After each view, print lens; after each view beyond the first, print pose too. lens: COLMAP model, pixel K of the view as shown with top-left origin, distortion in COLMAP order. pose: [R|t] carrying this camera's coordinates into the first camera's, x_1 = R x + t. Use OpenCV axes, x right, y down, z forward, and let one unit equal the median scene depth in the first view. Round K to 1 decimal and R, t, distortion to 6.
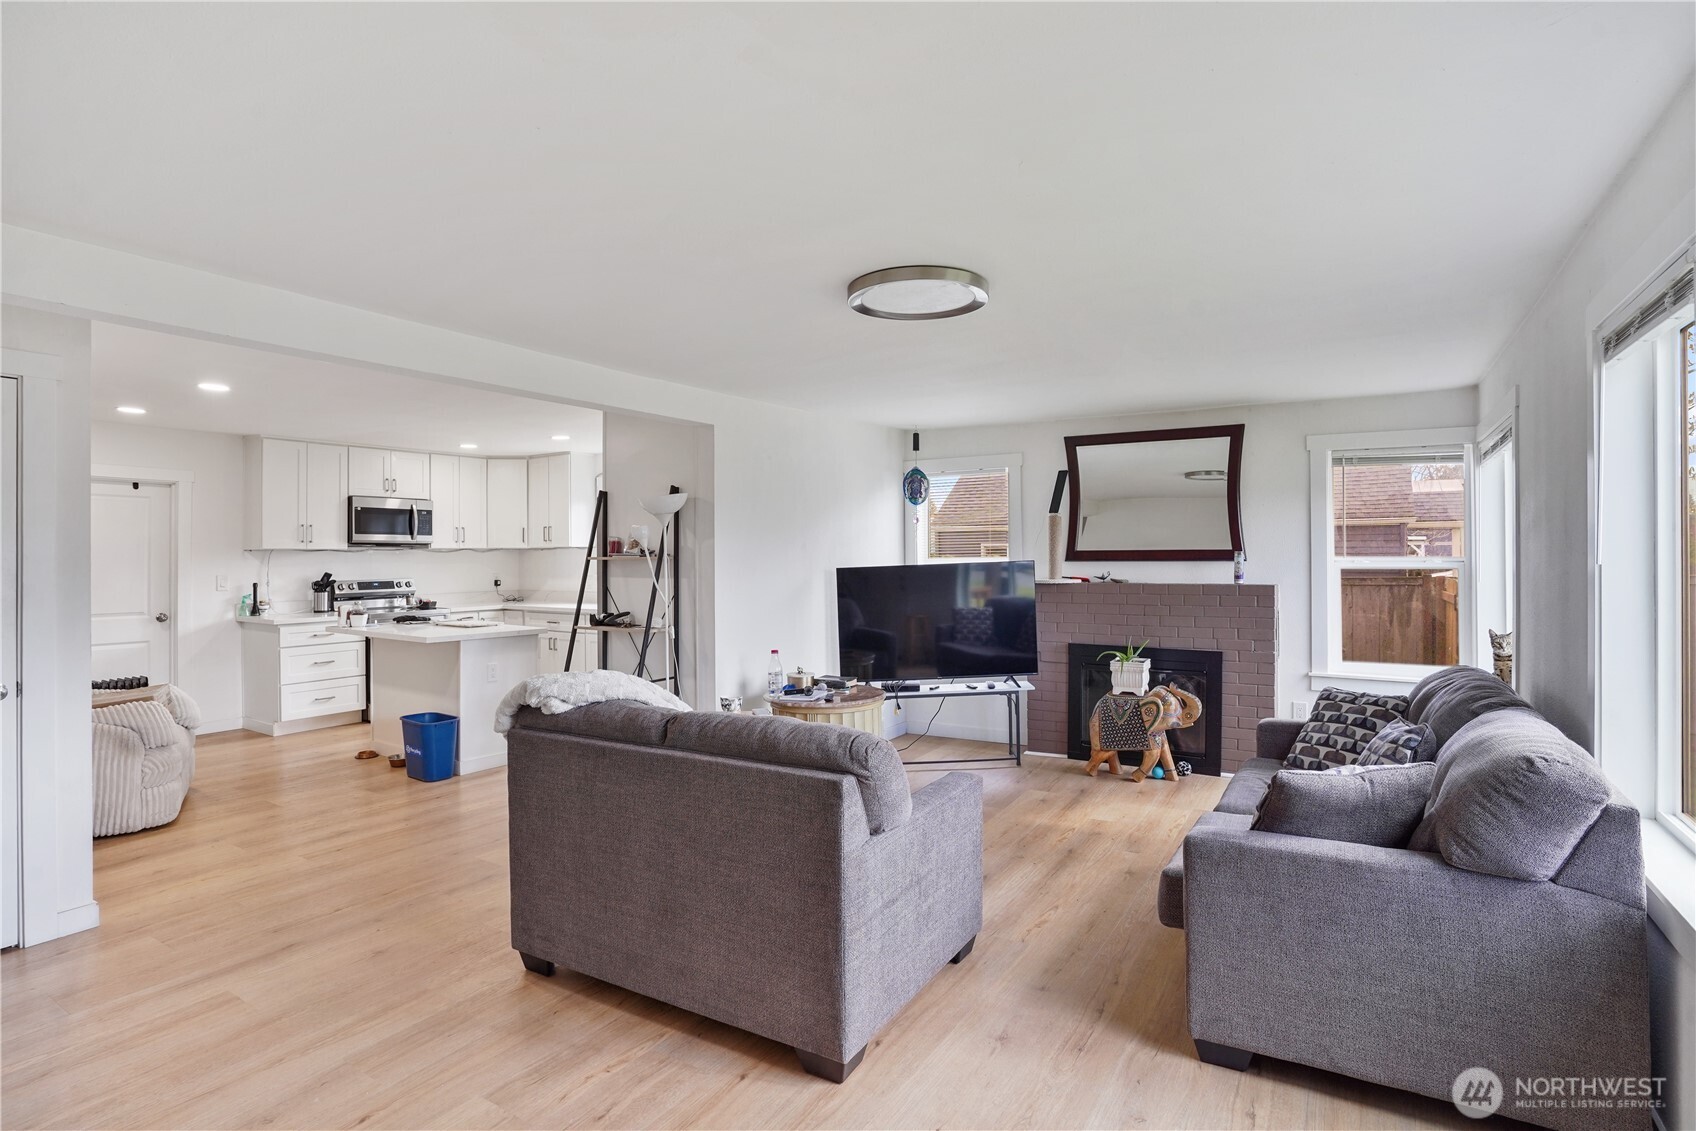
lens RADIAL K [[864.2, 0, 840.7], [0, 864.2, 550.7], [0, 0, 1]] dist [-0.006480, 0.002326]
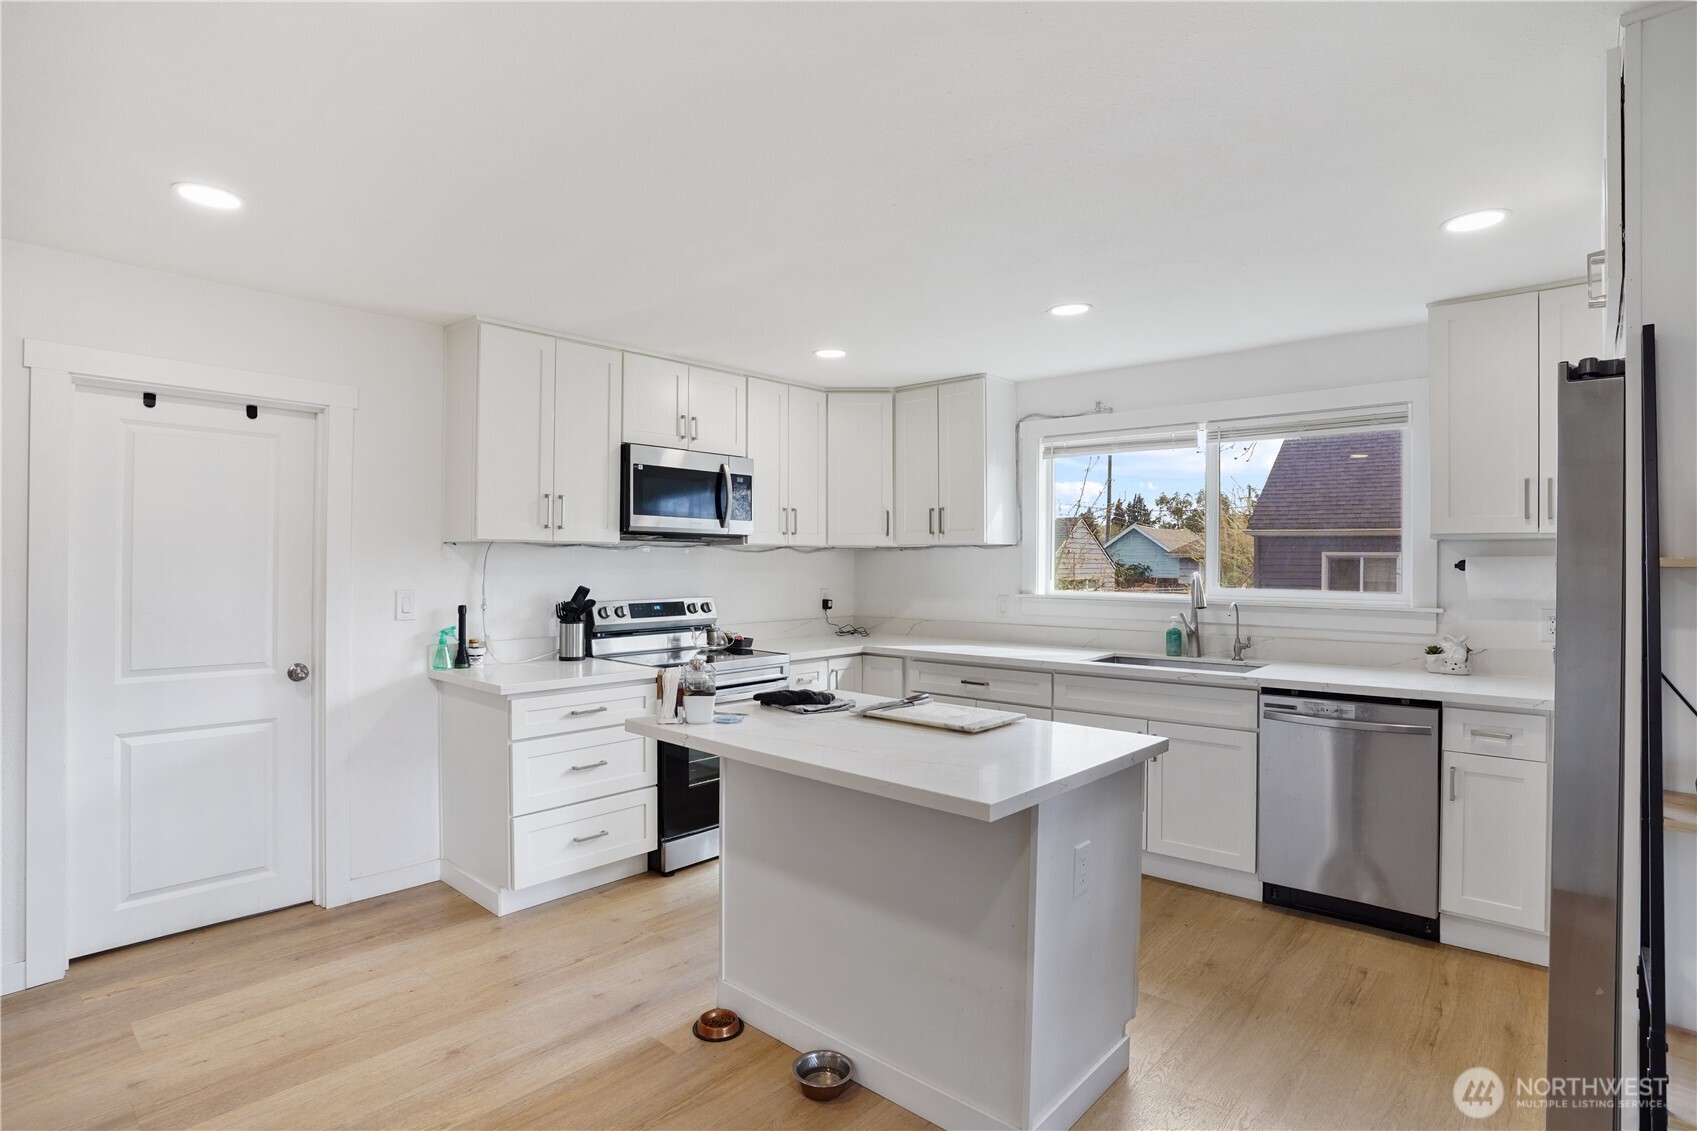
lens RADIAL K [[864.7, 0, 849.9], [0, 864.7, 568.1], [0, 0, 1]] dist [-0.006480, 0.002326]
pose [[0.987521, 0.007828, -0.157291, -0.342123], [-0.006888, 0.999955, 0.006522, 0.009064], [0.157335, -0.005357, 0.987531, 0.487064]]
